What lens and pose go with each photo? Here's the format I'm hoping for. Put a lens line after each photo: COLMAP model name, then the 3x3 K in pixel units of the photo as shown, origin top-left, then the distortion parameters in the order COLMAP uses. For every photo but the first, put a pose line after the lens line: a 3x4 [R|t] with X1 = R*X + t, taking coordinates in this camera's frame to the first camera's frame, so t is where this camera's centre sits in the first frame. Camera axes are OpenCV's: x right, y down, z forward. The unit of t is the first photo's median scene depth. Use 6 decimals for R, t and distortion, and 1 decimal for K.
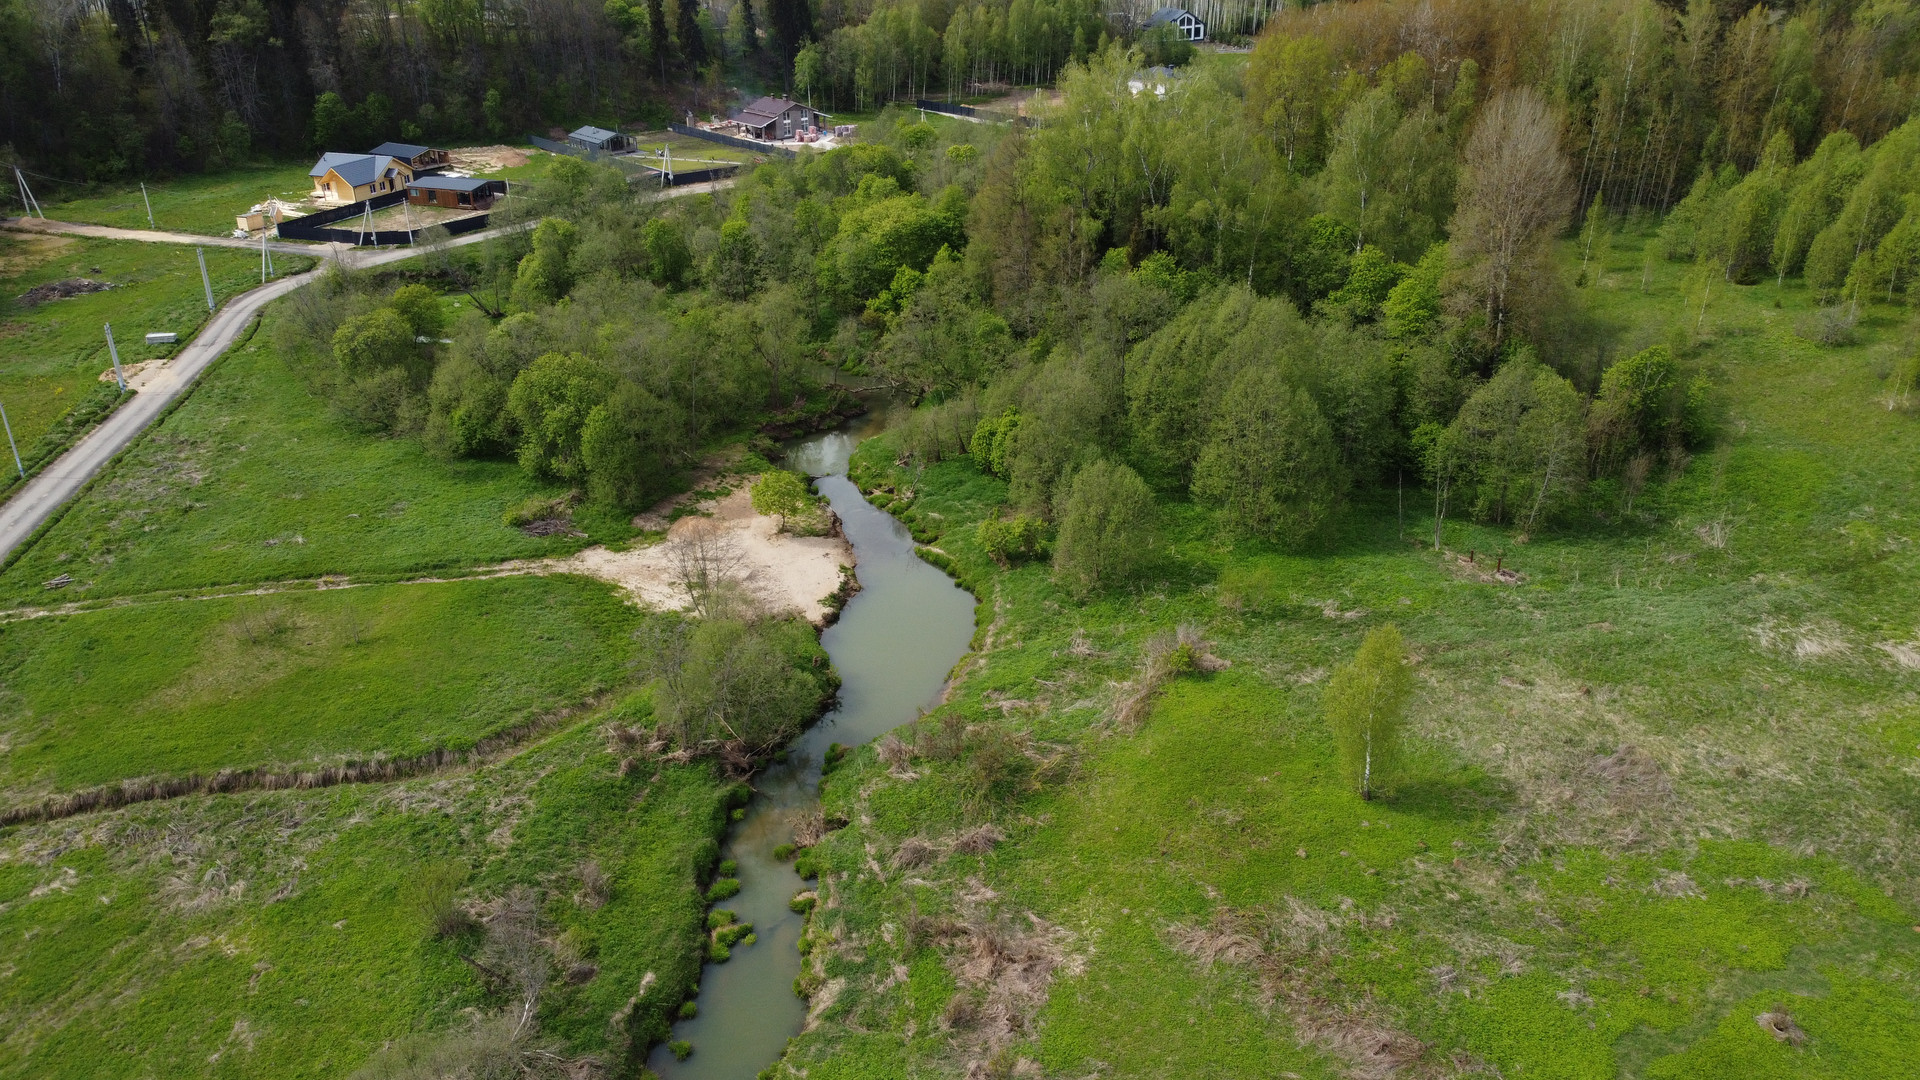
lens RADIAL K [[1451.8, 0, 966.8], [0, 1451.8, 546.9], [0, 0, 1]] dist [0.001459, -0.004971]
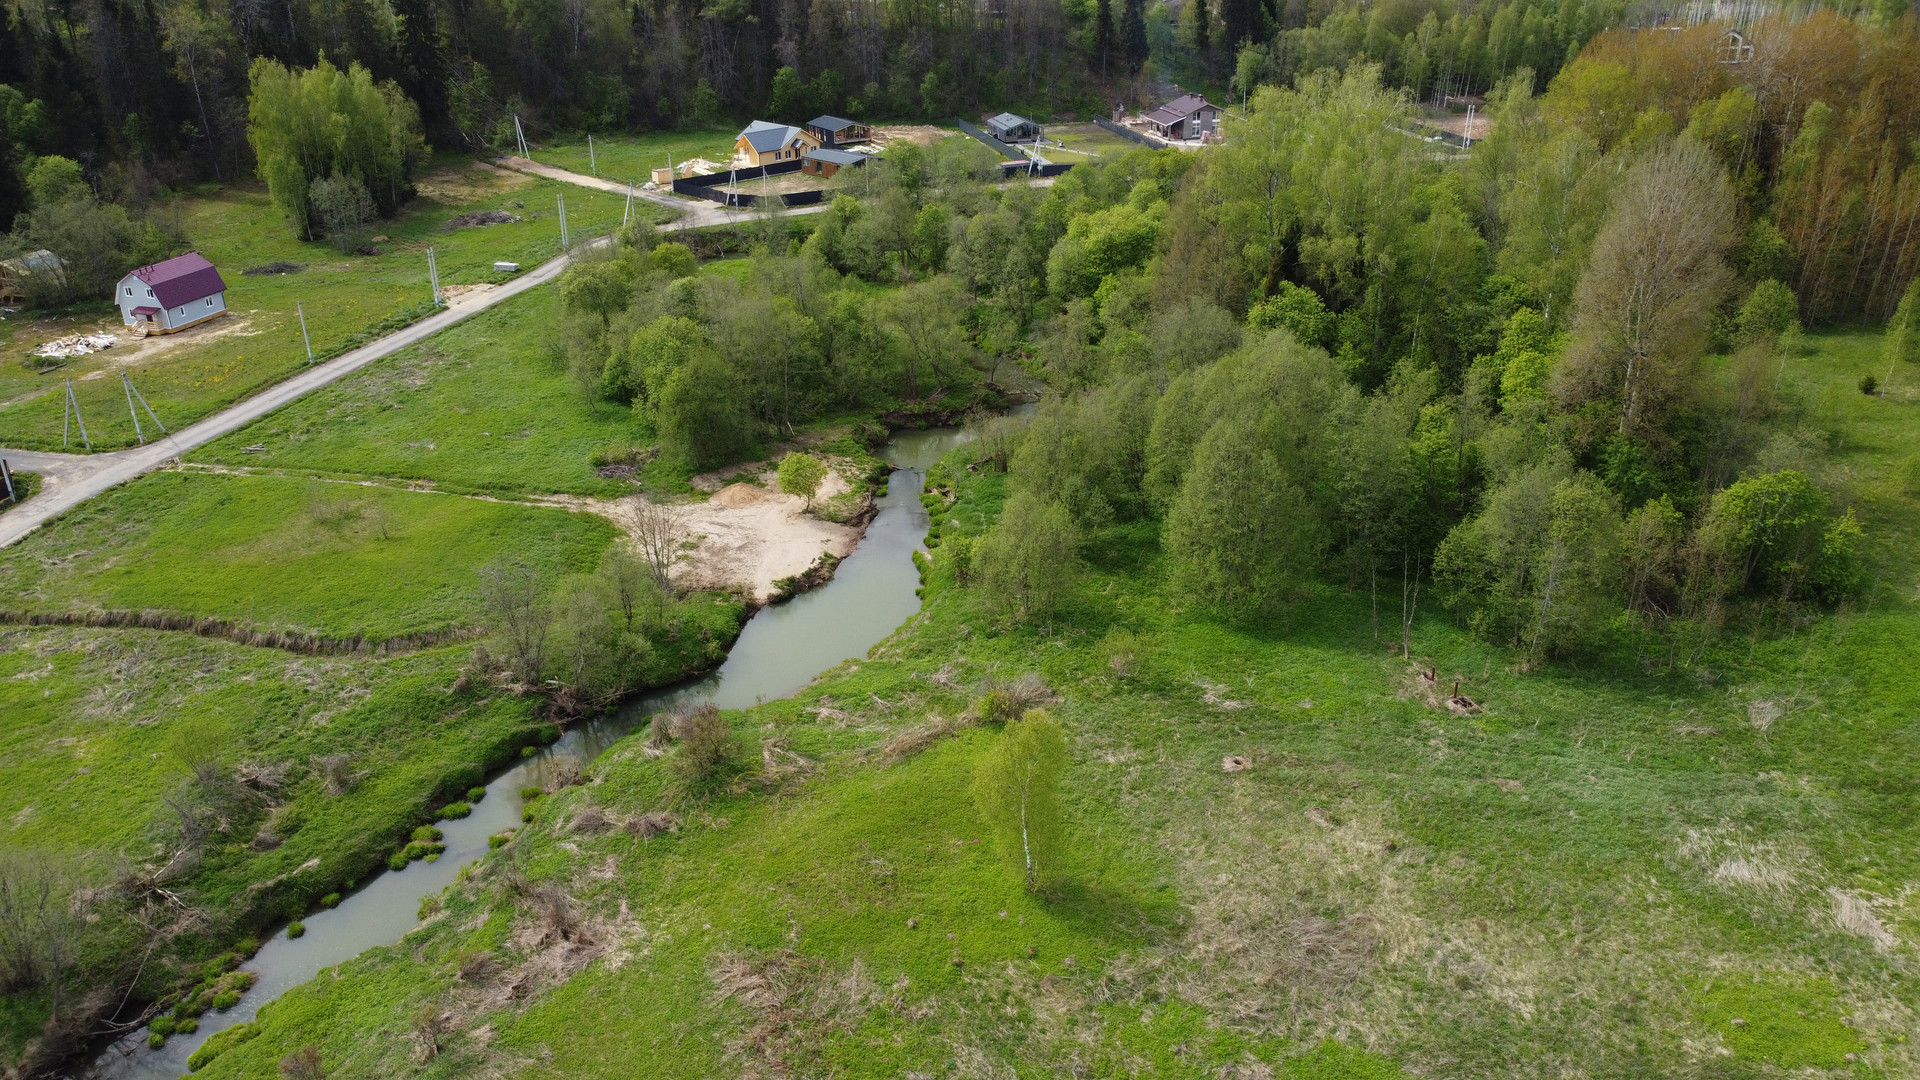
lens RADIAL K [[1451.8, 0, 957.9], [0, 1451.8, 547.4], [0, 0, 1]] dist [0.001459, -0.004971]
pose [[0.907518, 0.180769, -0.379123, 0.320105], [-0.178875, 0.983036, 0.040541, -0.040820], [0.380020, 0.031024, 0.924458, 0.073320]]
